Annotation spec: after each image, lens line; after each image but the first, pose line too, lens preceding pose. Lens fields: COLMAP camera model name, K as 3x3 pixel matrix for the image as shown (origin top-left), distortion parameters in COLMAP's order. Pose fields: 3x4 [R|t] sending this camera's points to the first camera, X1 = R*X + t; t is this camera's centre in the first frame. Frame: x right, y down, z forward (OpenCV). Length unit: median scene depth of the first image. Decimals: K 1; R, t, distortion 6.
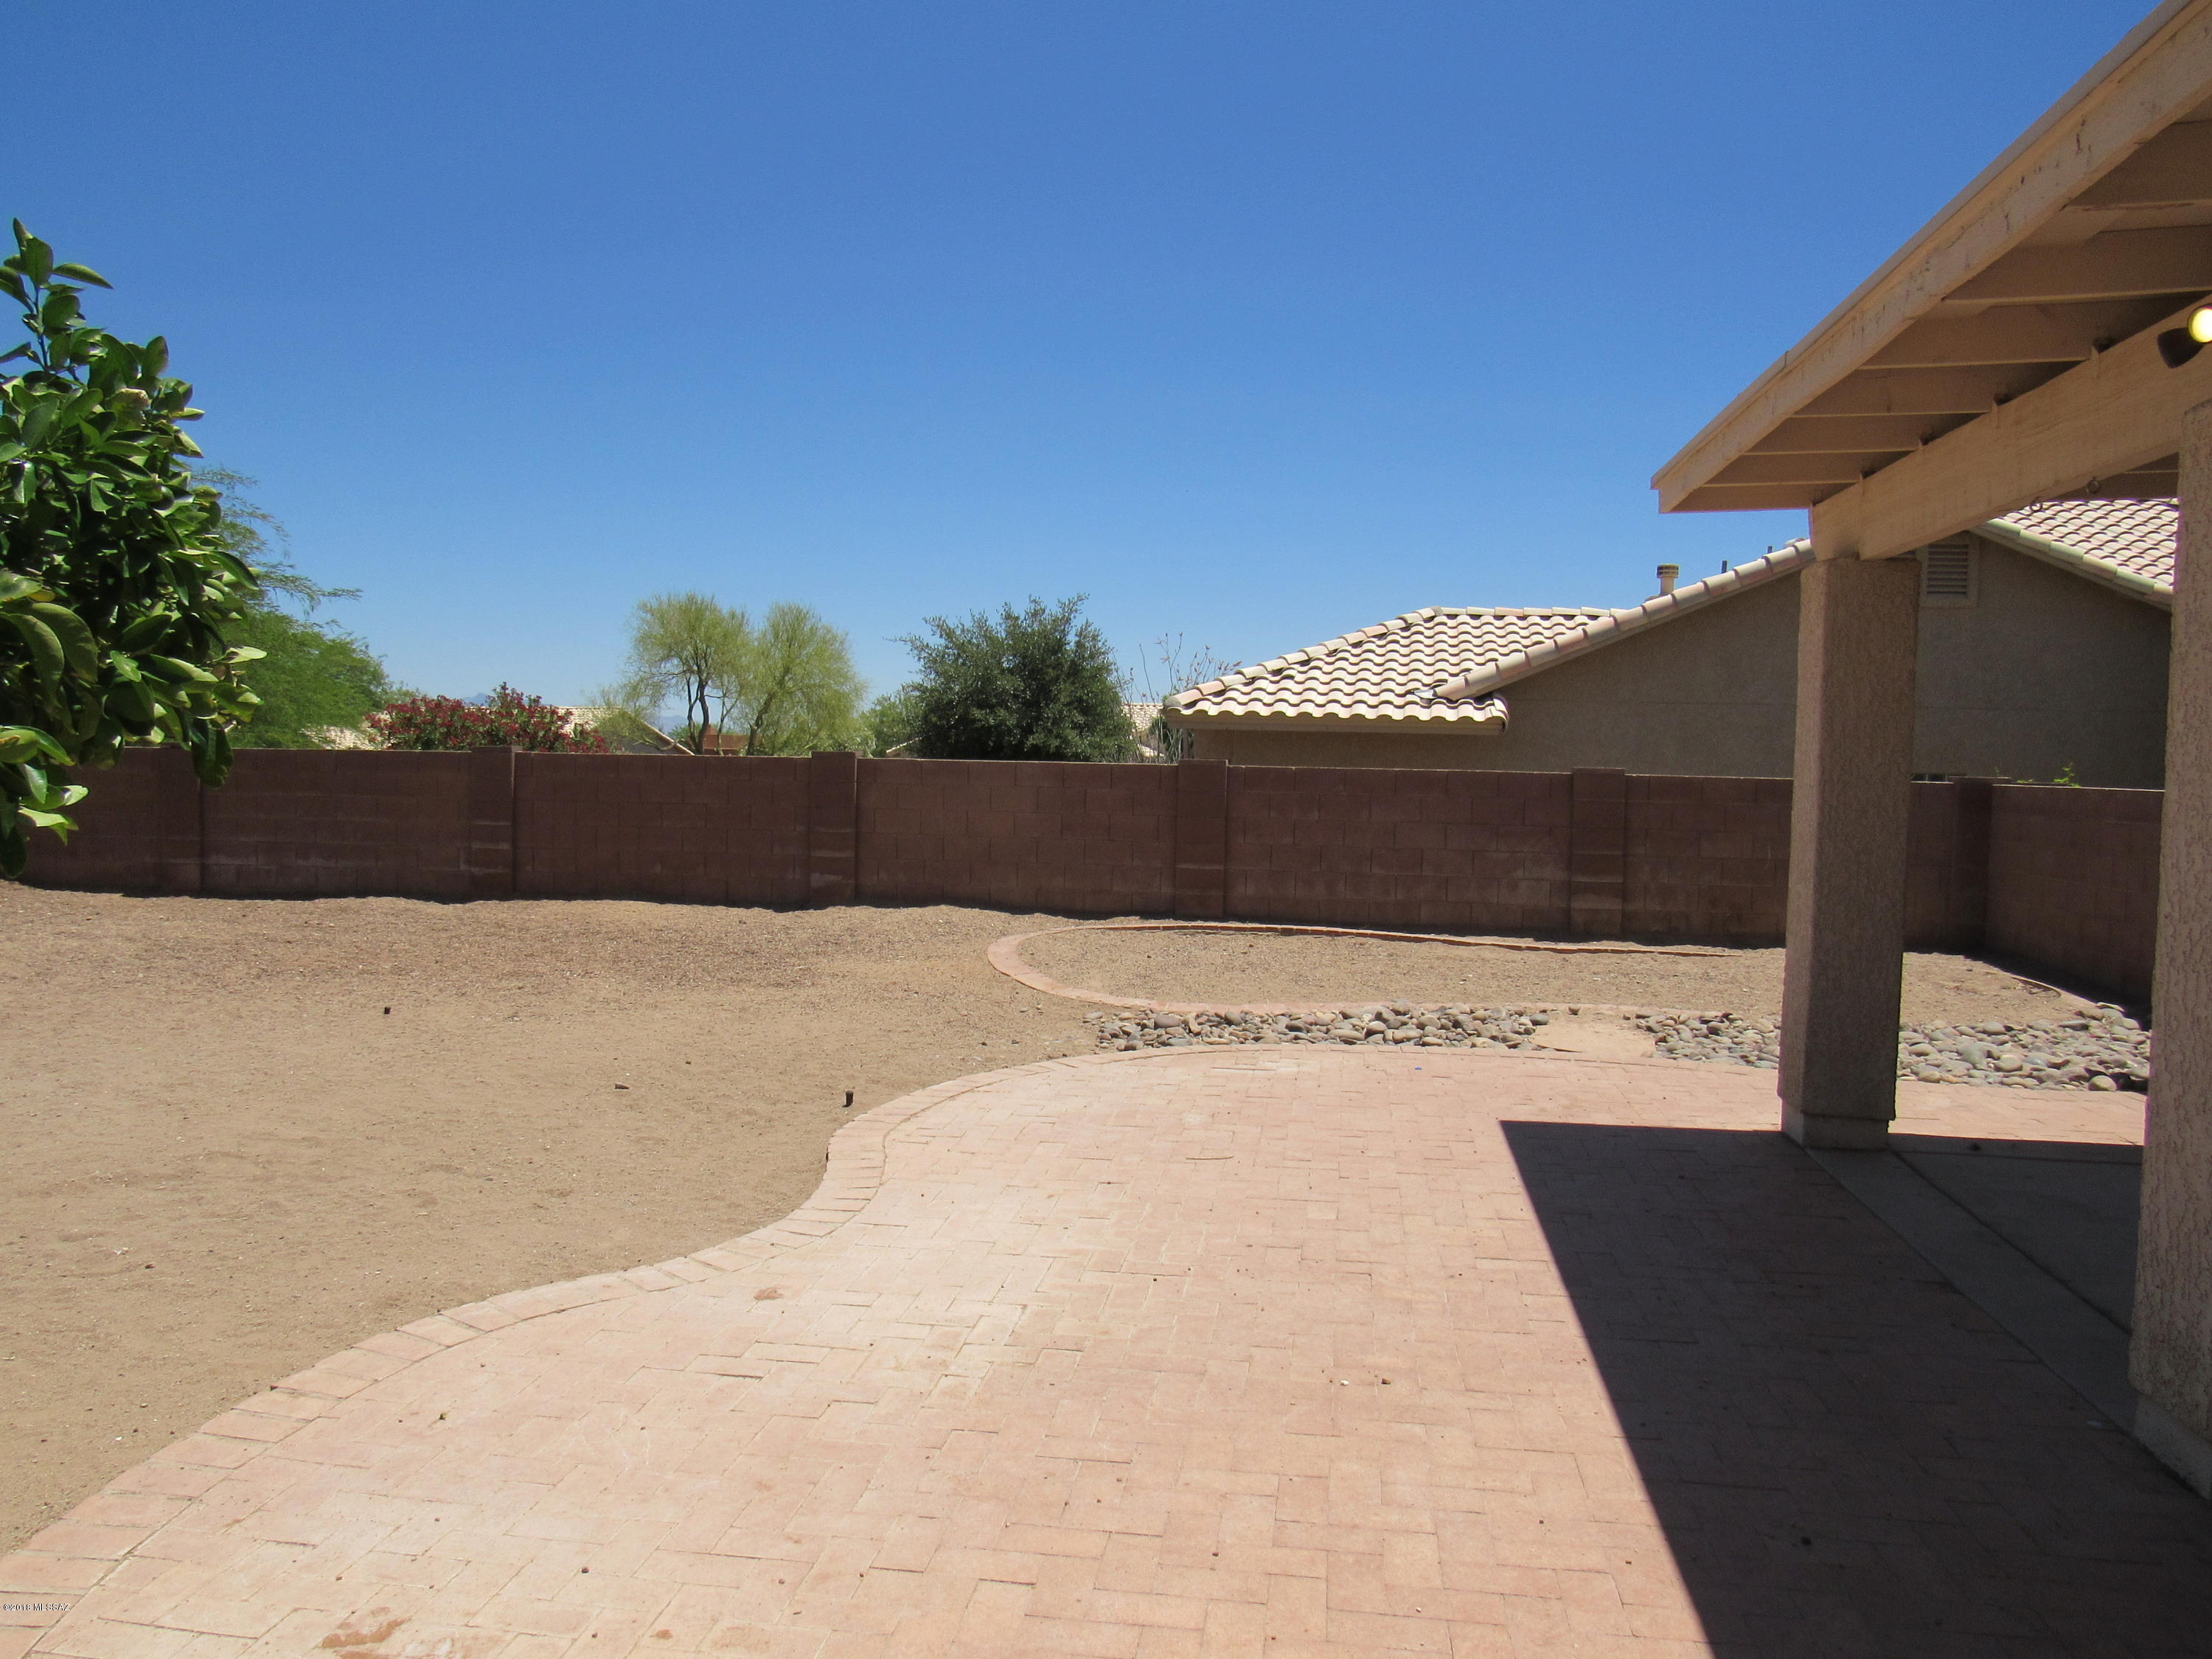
lens RADIAL K [[1586.4, 0, 1106.2], [0, 1586.4, 836.1], [0, 0, 1]] dist [-0.033036, 0.033760]
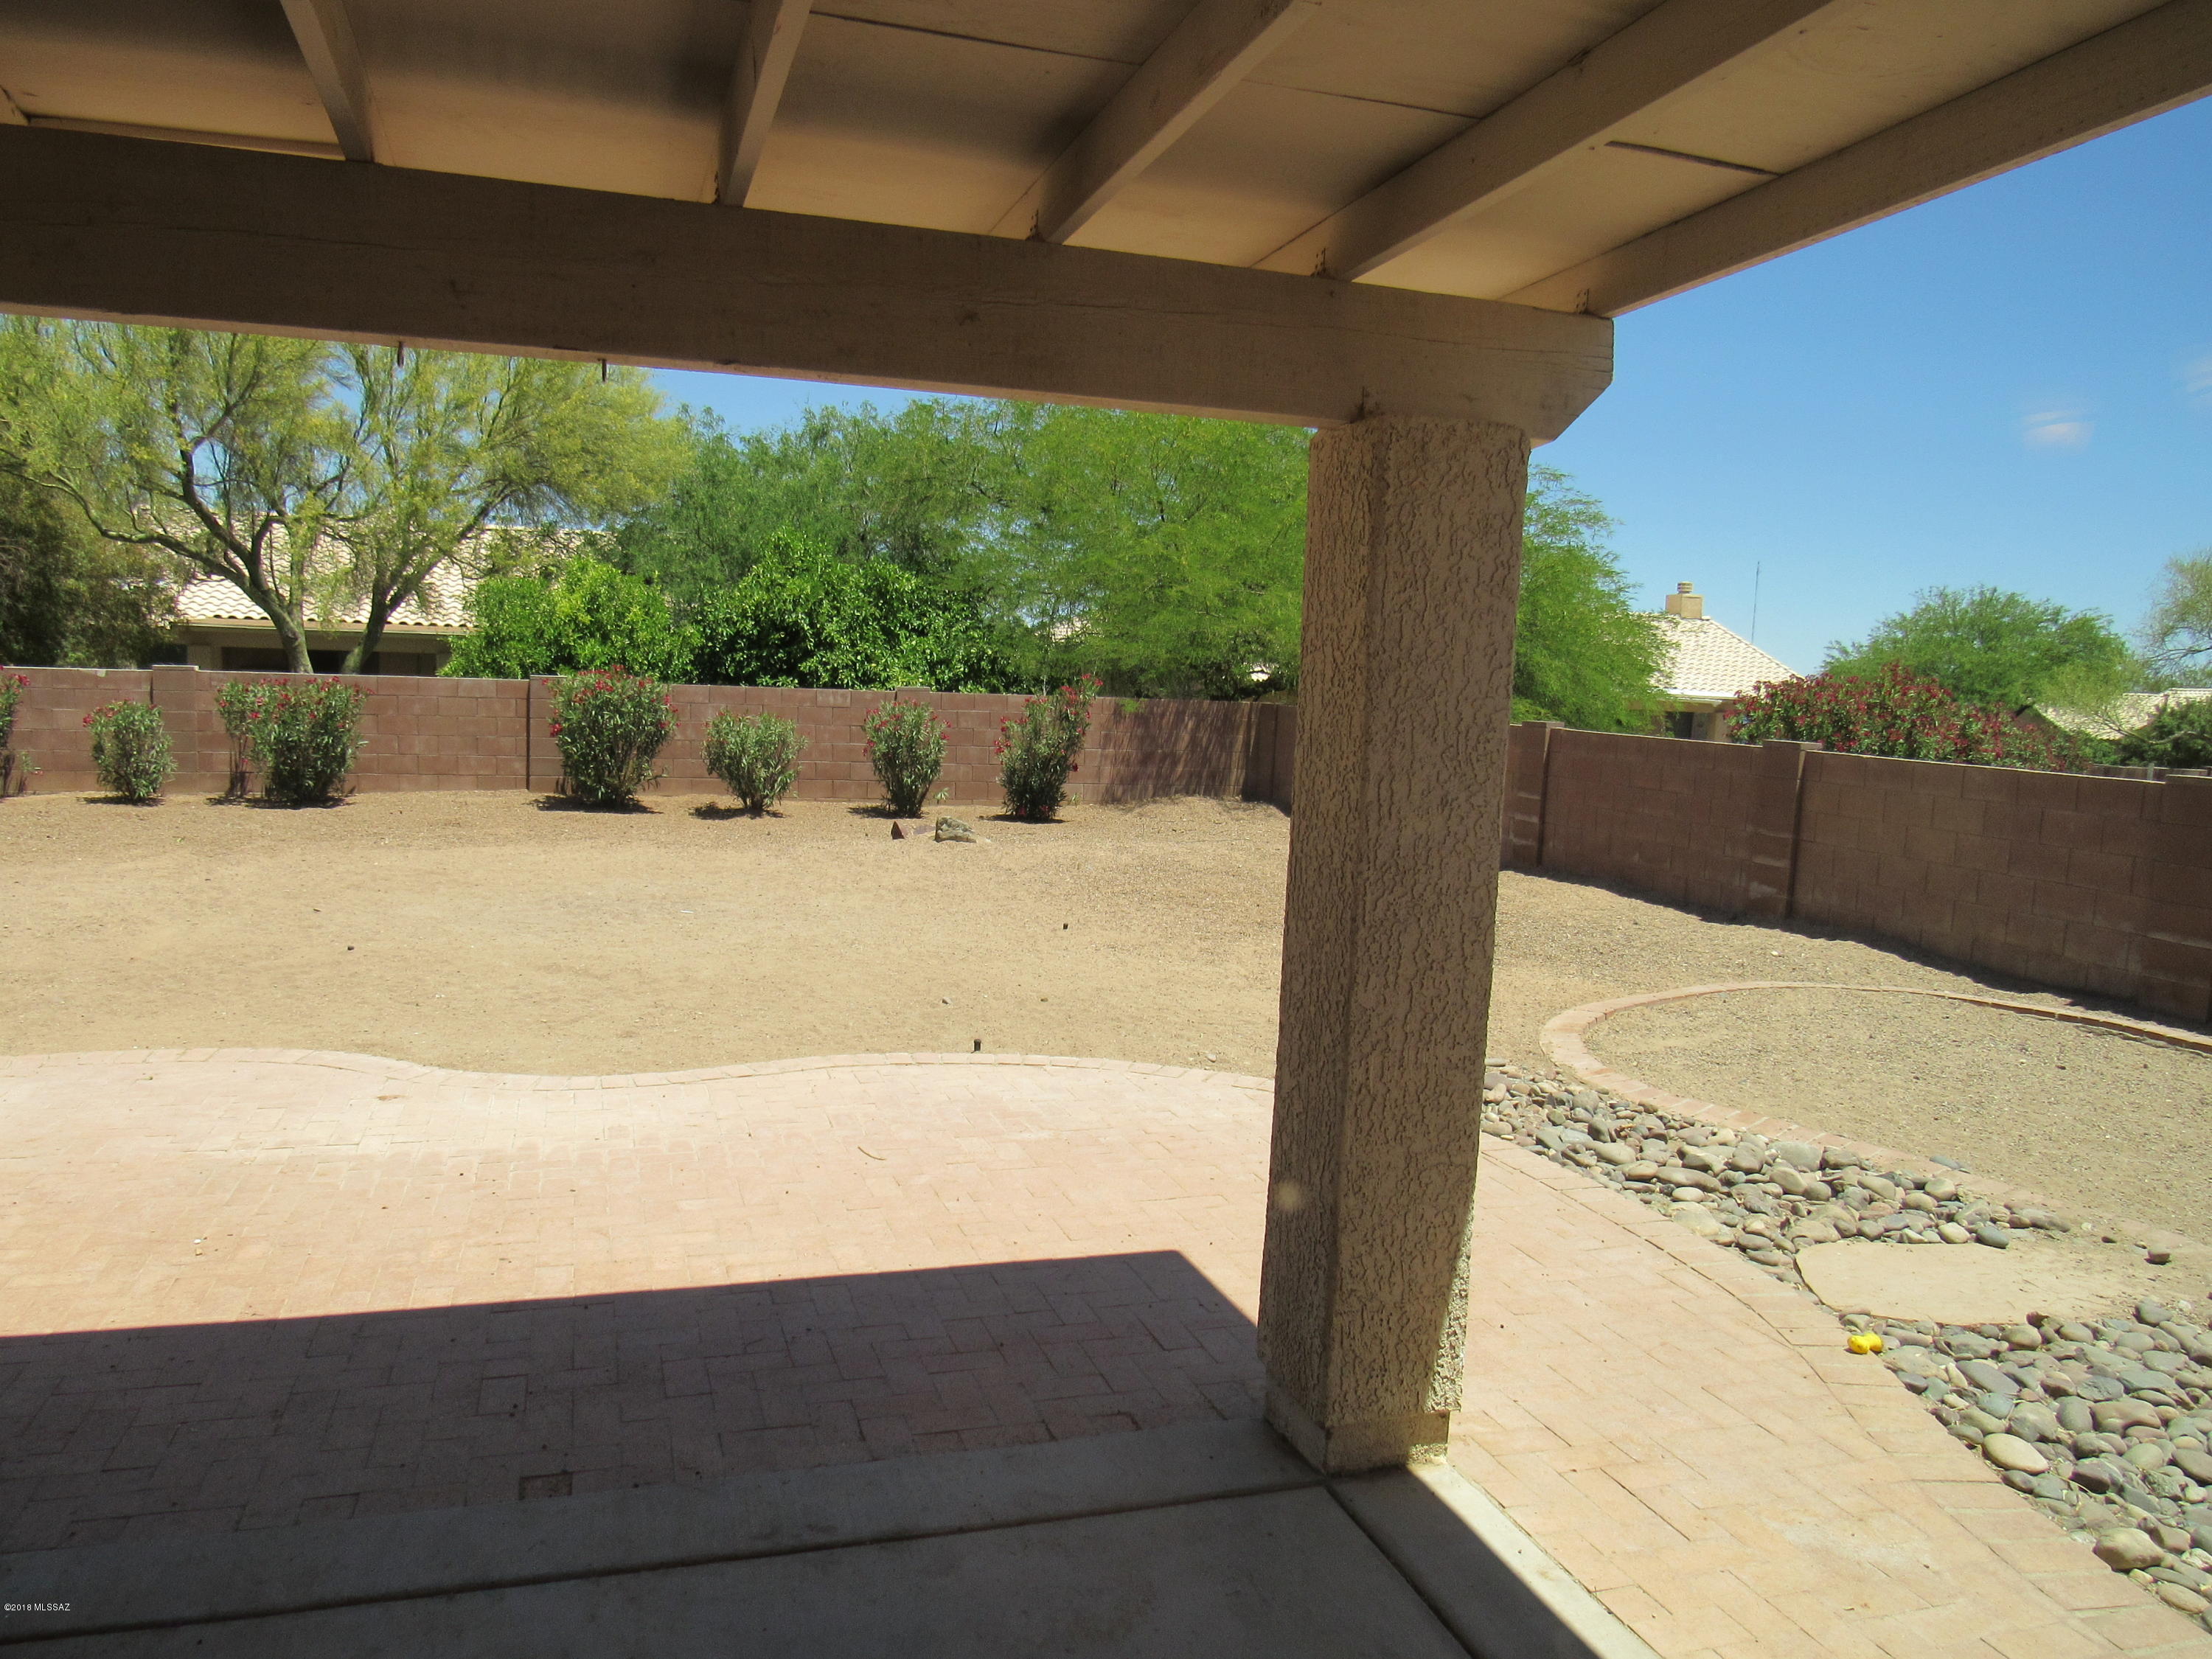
lens RADIAL K [[1585.4, 0, 1106.0], [0, 1585.4, 829.5], [0, 0, 1]] dist [-0.017565, 0.001056]
pose [[0.460739, 0.094569, -0.882483, 1.052243], [-0.084957, 0.994441, 0.062211, -0.072969], [0.883460, 0.046311, 0.466212, 0.721909]]
